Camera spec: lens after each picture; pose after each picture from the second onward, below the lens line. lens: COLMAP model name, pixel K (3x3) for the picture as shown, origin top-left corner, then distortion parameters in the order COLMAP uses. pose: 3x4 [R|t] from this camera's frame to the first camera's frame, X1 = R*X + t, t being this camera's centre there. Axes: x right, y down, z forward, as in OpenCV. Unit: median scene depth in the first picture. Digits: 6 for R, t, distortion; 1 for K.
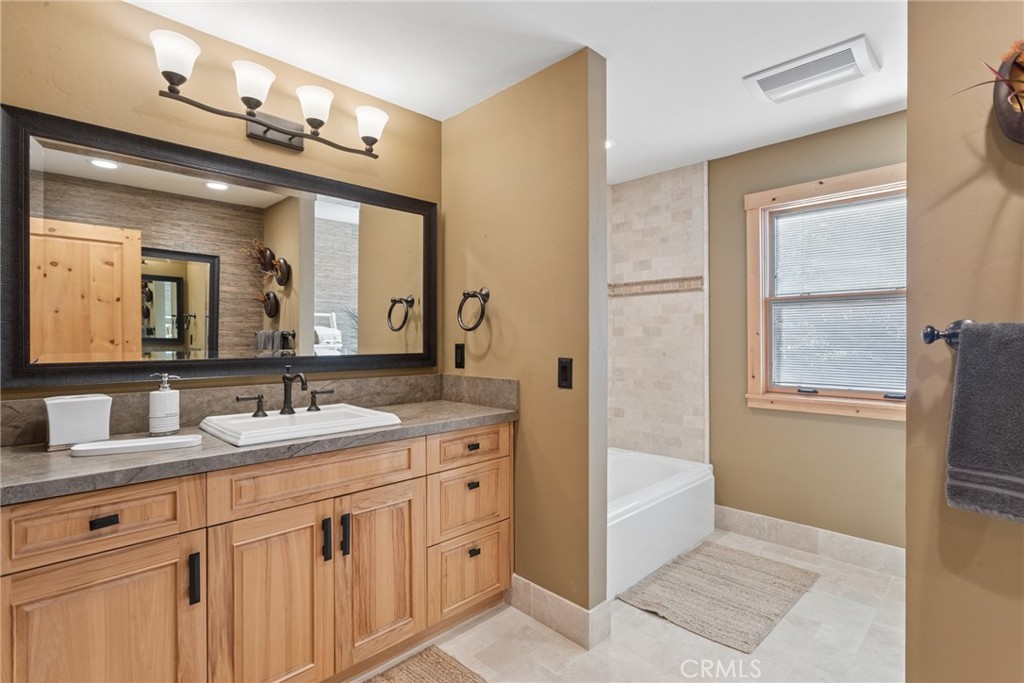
lens RADIAL K [[487.2, 0, 512.0], [0, 487.2, 341.5], [0, 0, 1]] dist [-0.032480, -0.000304]
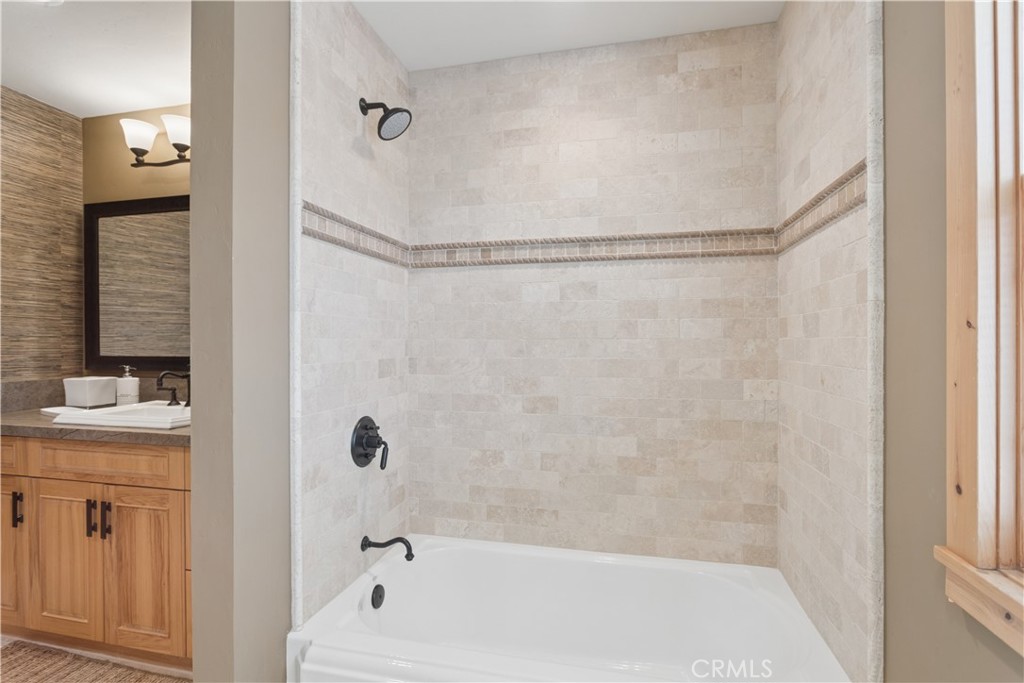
lens RADIAL K [[495.7, 0, 511.2], [0, 495.7, 337.3], [0, 0, 1]] dist [-0.022098, 0.010083]
pose [[0.530261, 0.001326, -0.847834, 1.057439], [-0.003530, 0.999994, -0.000644, -0.017823], [0.847827, 0.003335, 0.530262, 1.153765]]
